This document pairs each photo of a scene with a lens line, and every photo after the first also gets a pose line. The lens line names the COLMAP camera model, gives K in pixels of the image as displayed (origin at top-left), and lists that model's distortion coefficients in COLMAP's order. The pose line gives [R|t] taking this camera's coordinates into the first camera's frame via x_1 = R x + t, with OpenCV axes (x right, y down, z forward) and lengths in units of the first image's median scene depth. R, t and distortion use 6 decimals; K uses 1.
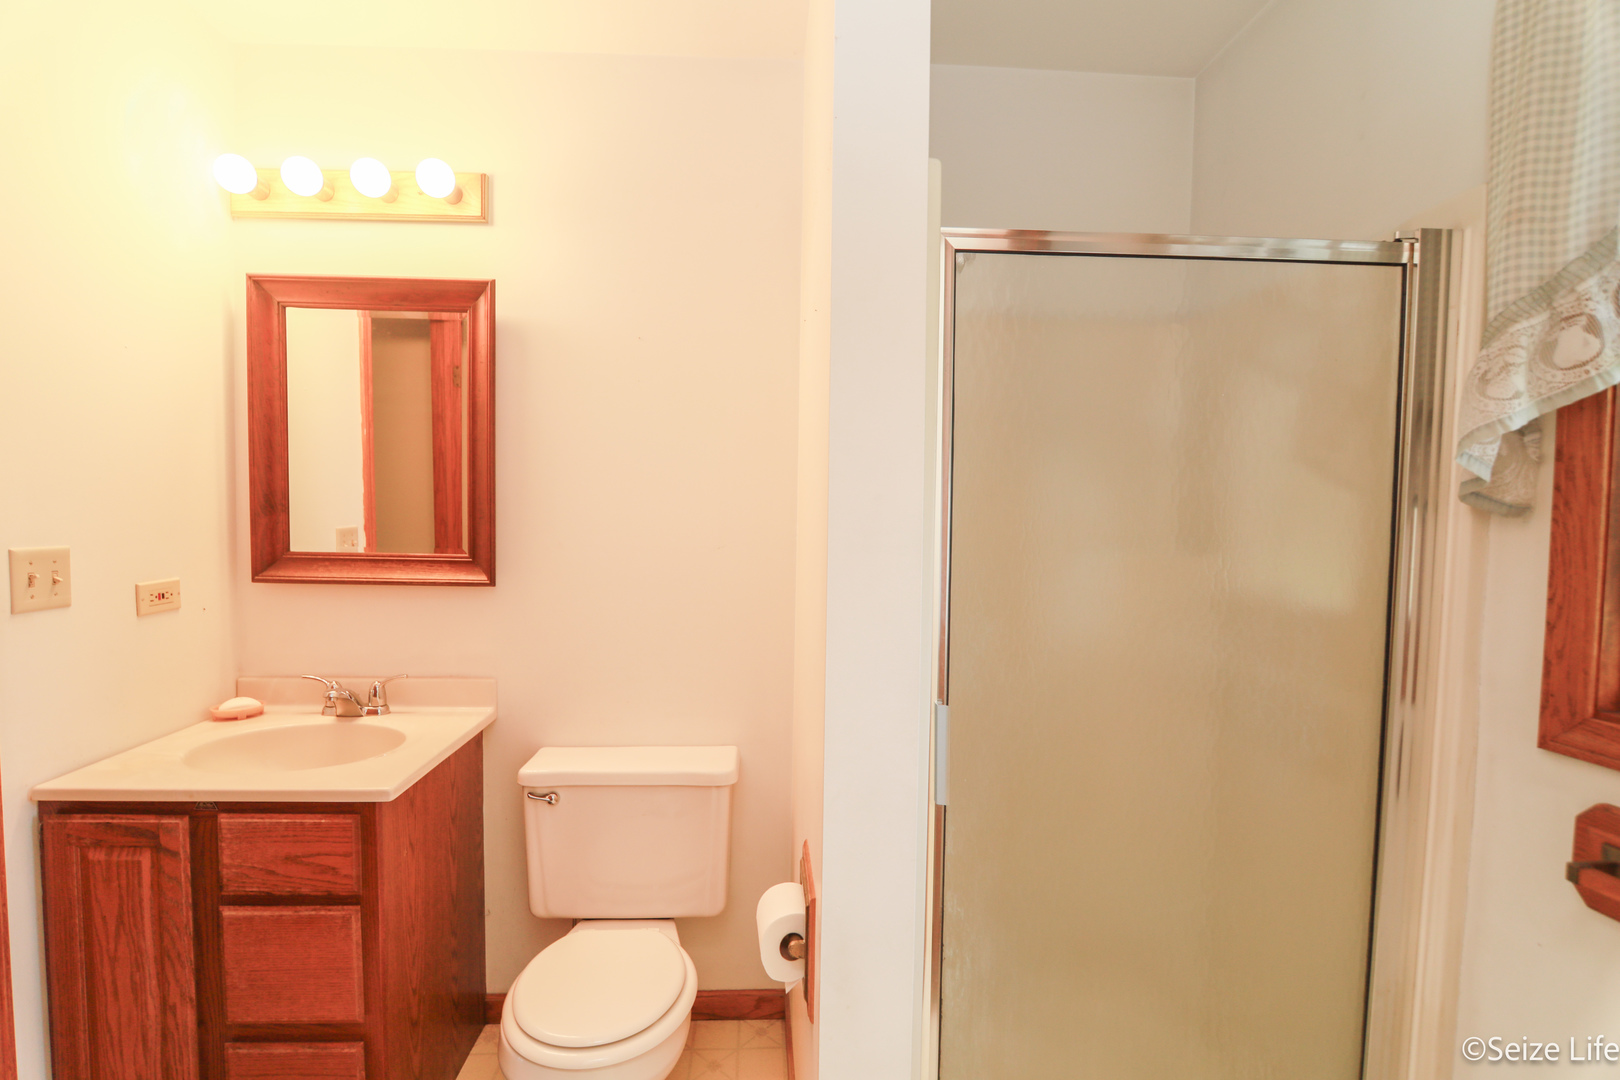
lens RADIAL K [[741.6, 0, 806.2], [0, 741.6, 543.6], [0, 0, 1]] dist [-0.019443, 0.000838]
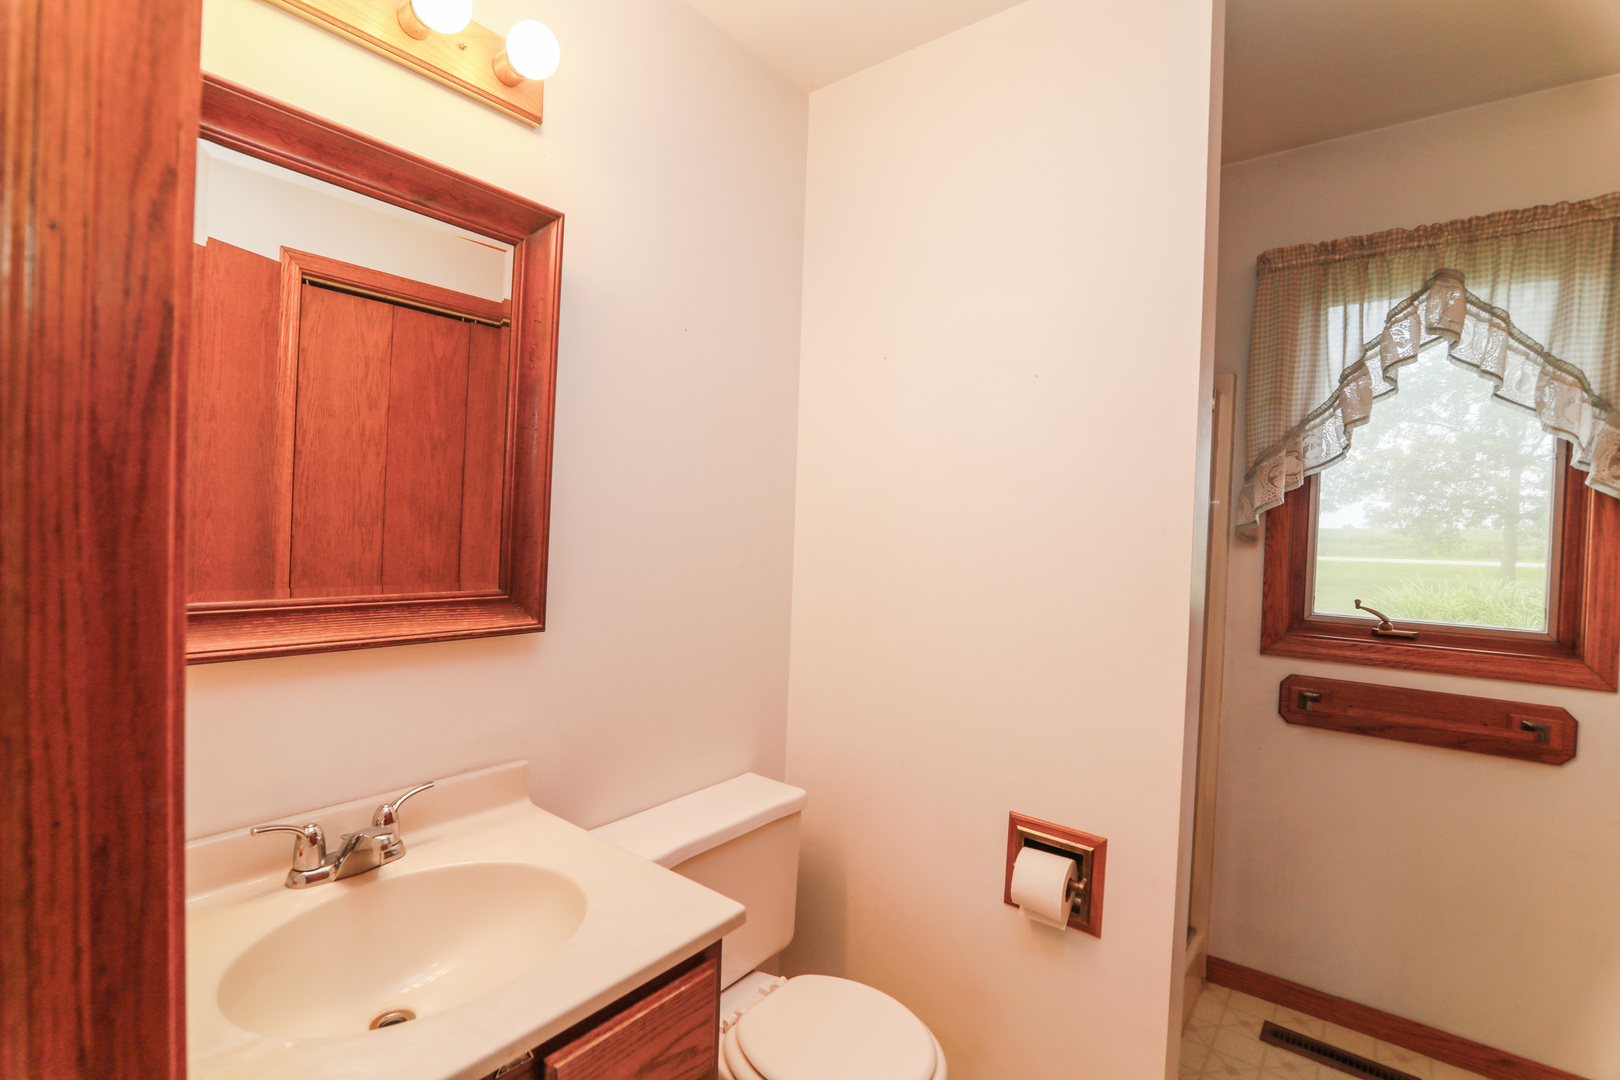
lens RADIAL K [[741.6, 0, 805.3], [0, 741.6, 534.1], [0, 0, 1]] dist [-0.019443, 0.000838]
pose [[0.661080, -0.002513, 0.750311, -1.103356], [0.003439, 0.999994, 0.000319, -0.051007], [-0.750307, 0.002369, 0.661085, 0.452859]]
